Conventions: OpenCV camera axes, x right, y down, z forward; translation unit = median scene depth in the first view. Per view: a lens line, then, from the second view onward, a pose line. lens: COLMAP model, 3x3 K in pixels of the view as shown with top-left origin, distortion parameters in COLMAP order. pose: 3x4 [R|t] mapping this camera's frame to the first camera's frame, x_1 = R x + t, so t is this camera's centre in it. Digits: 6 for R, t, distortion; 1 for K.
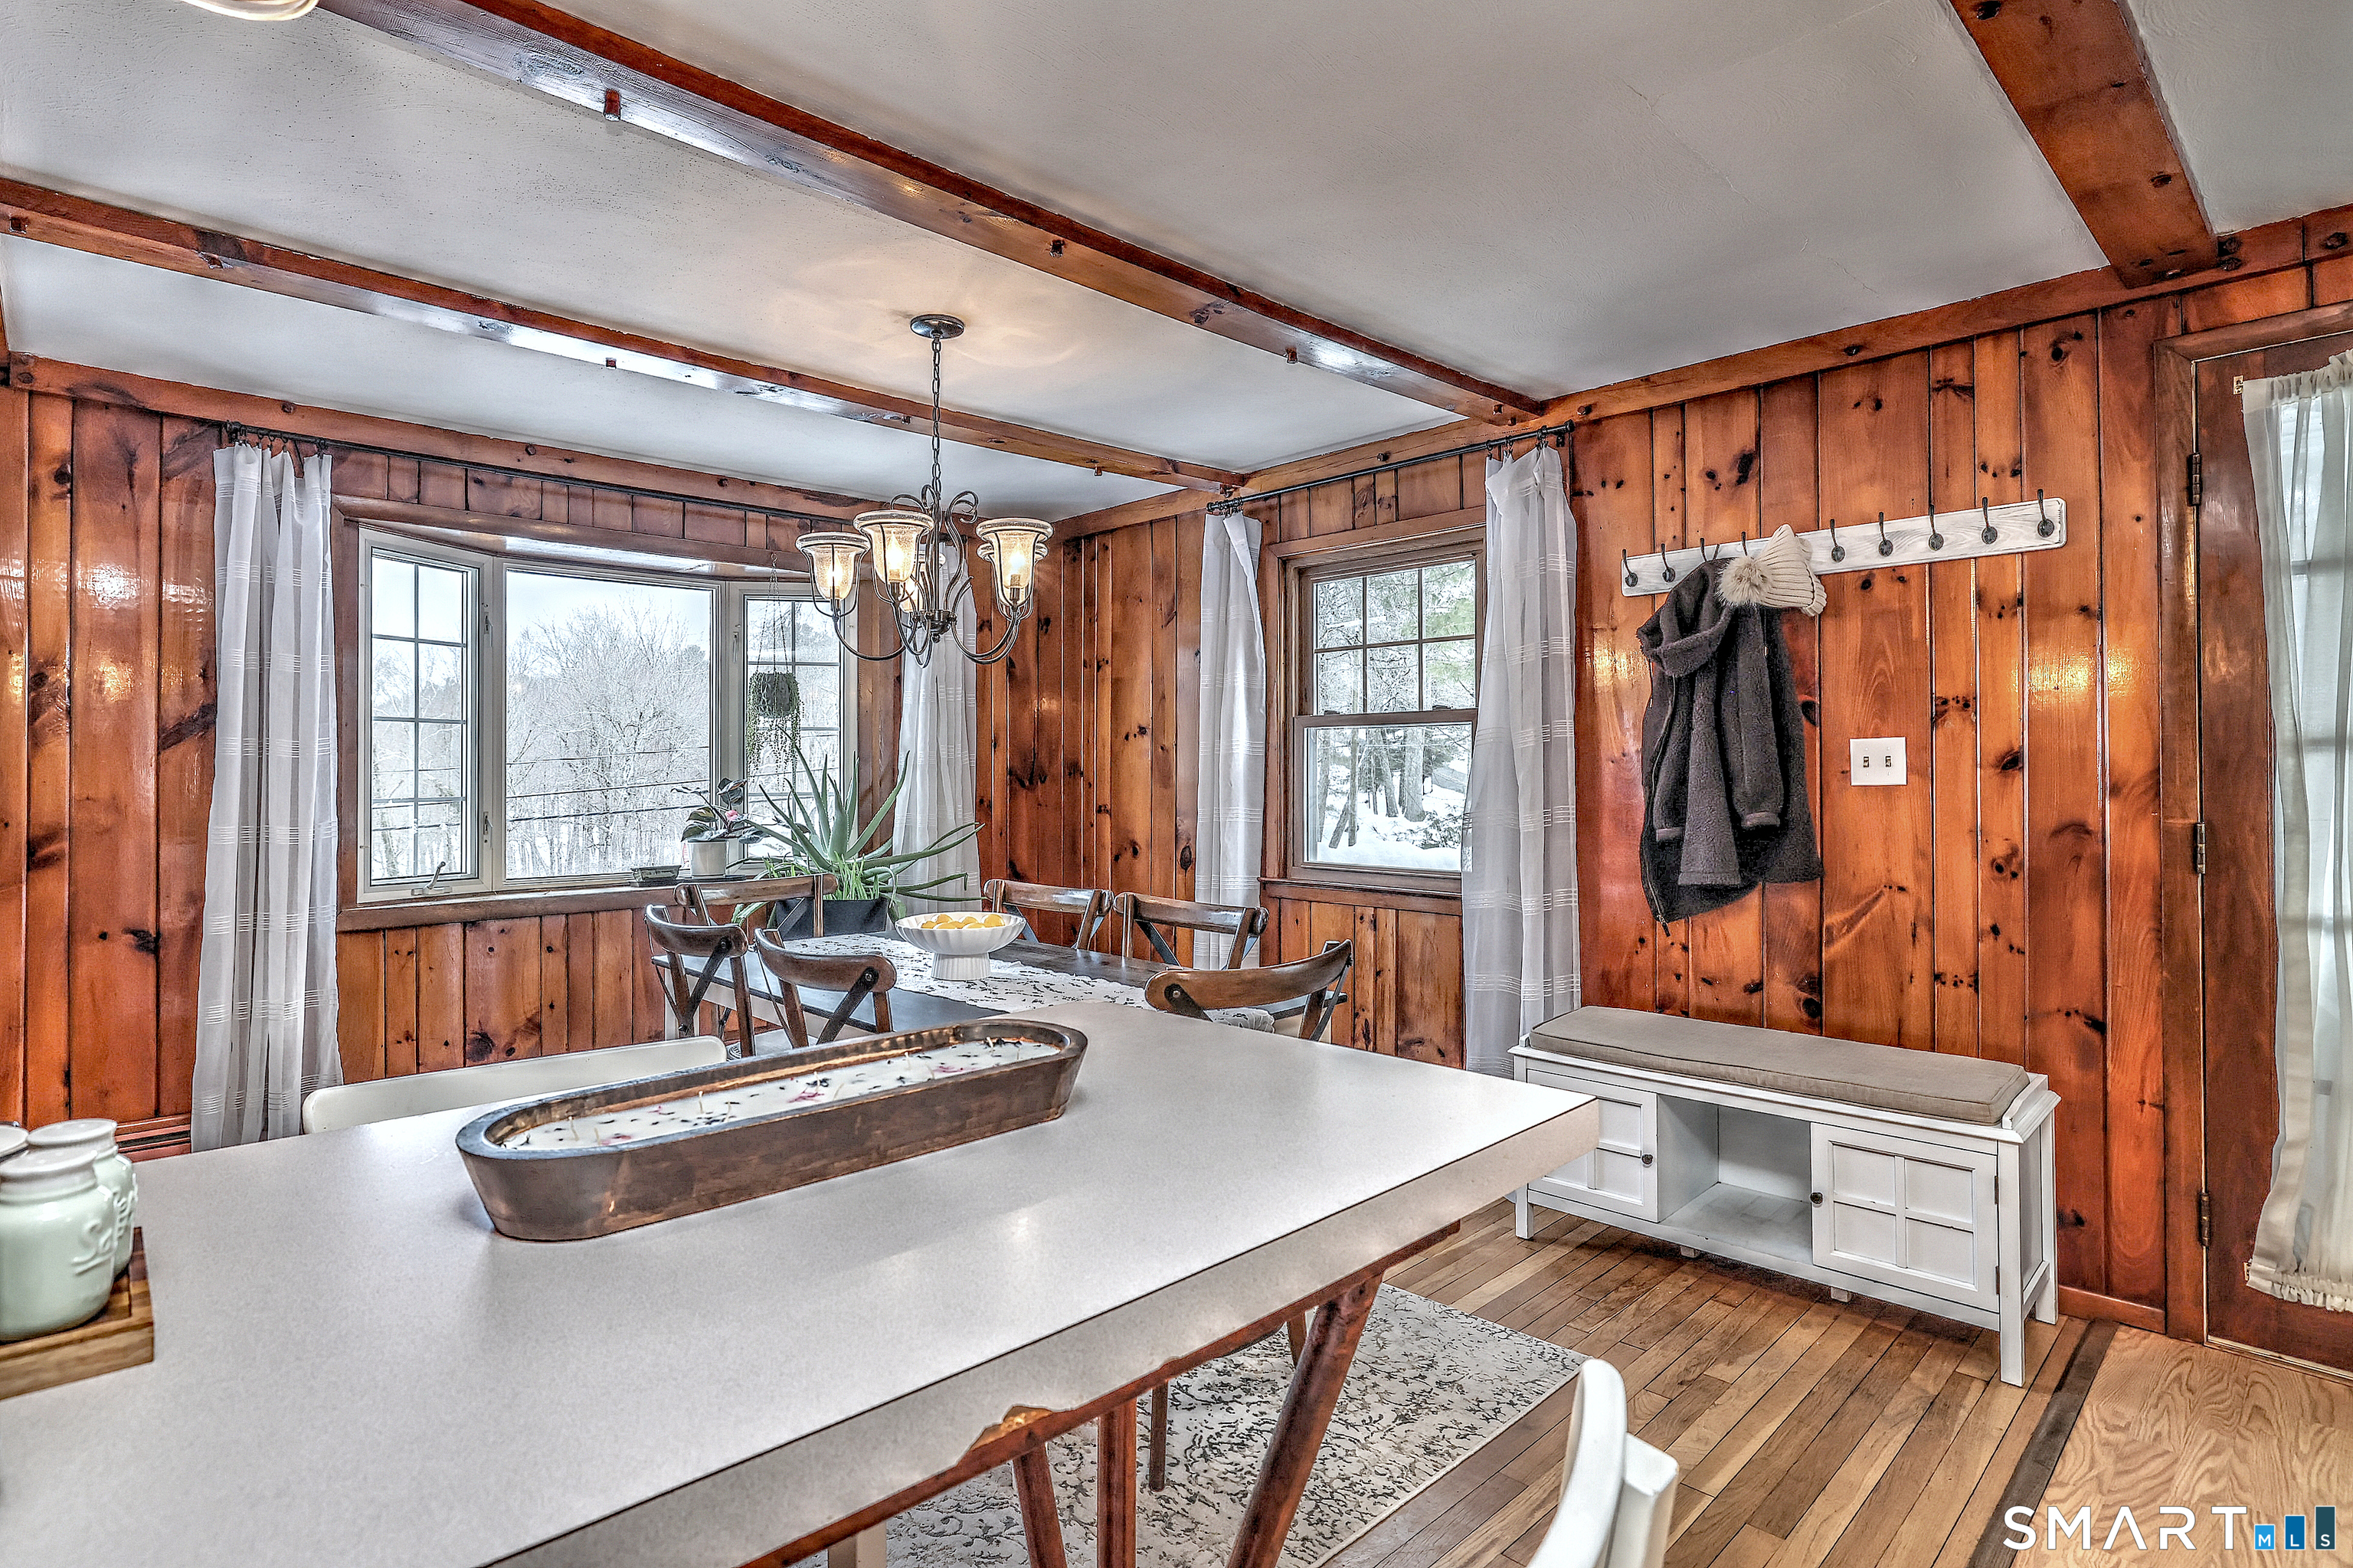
lens RADIAL K [[1192.2, 0, 1059.6], [0, 1192.2, 765.9], [0, 0, 1]] dist [-0.036958, 0.016179]
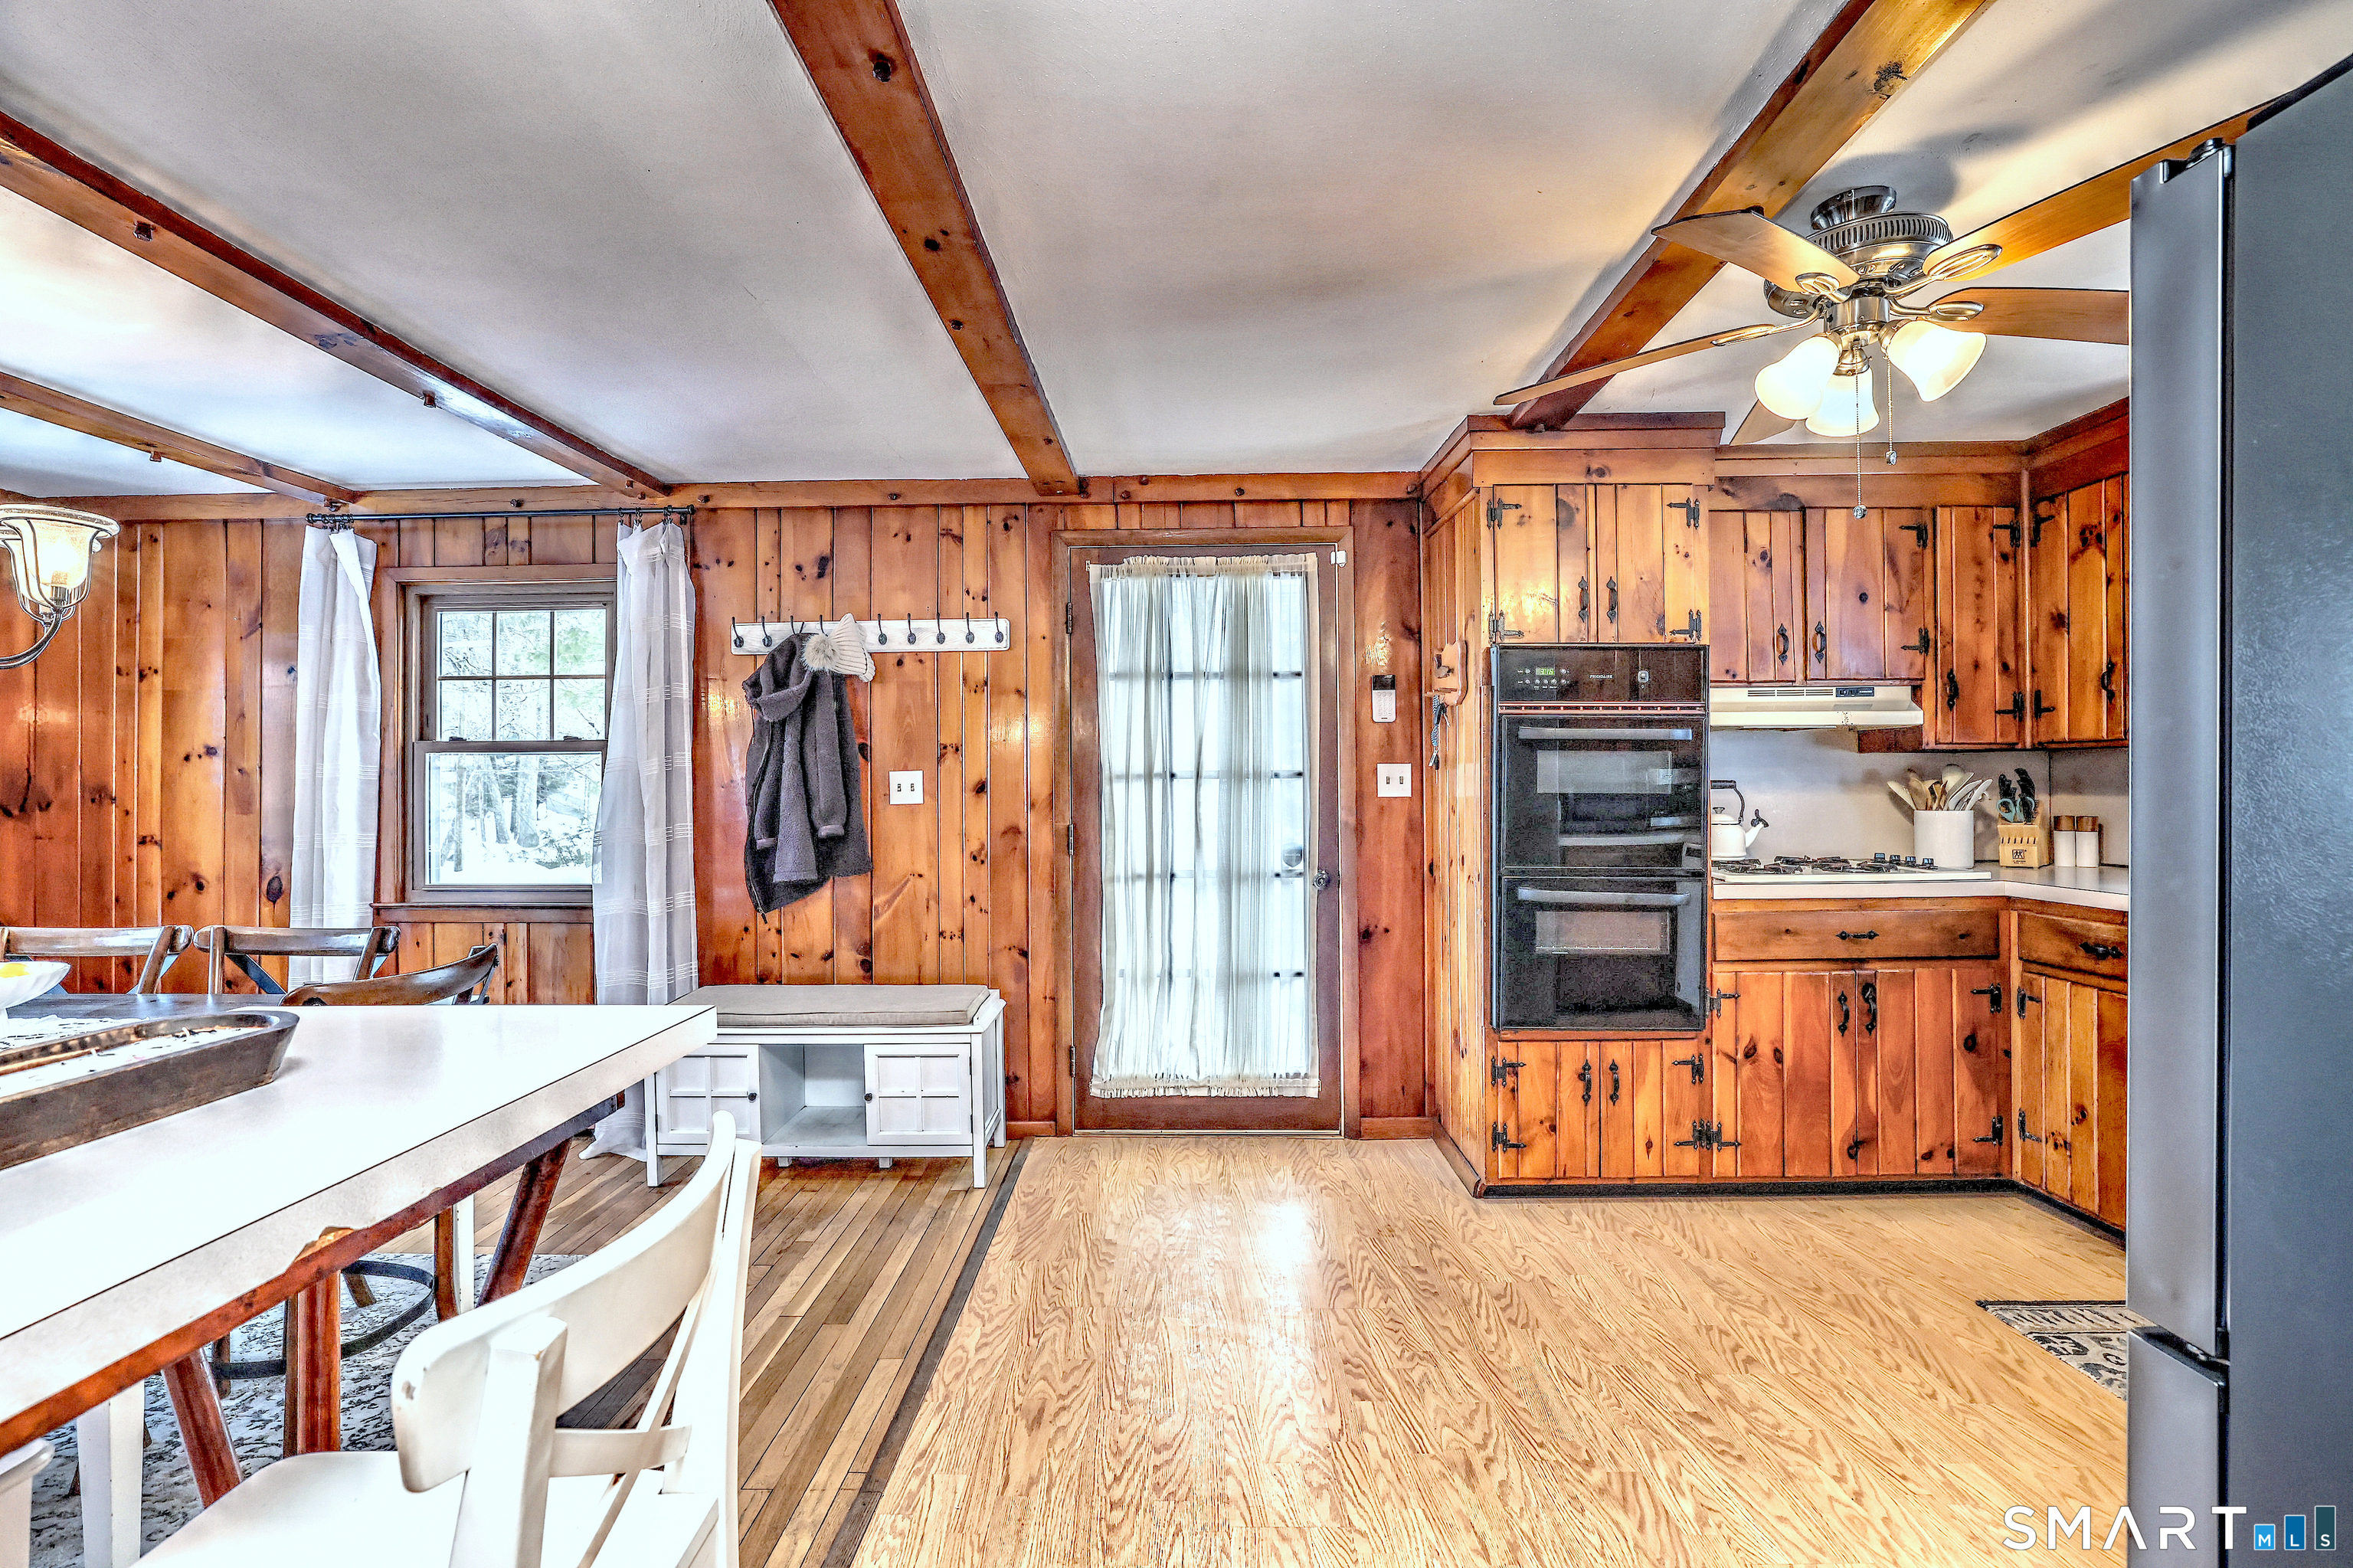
lens RADIAL K [[1073.4, 0, 1162.3], [0, 1073.4, 790.6], [0, 0, 1]] dist [-0.033229, 0.012647]
pose [[0.676412, 0.001123, 0.736522, -0.053254], [-0.000312, 0.999999, -0.001238, 0.001722], [-0.736523, 0.000608, 0.676412, -0.112015]]
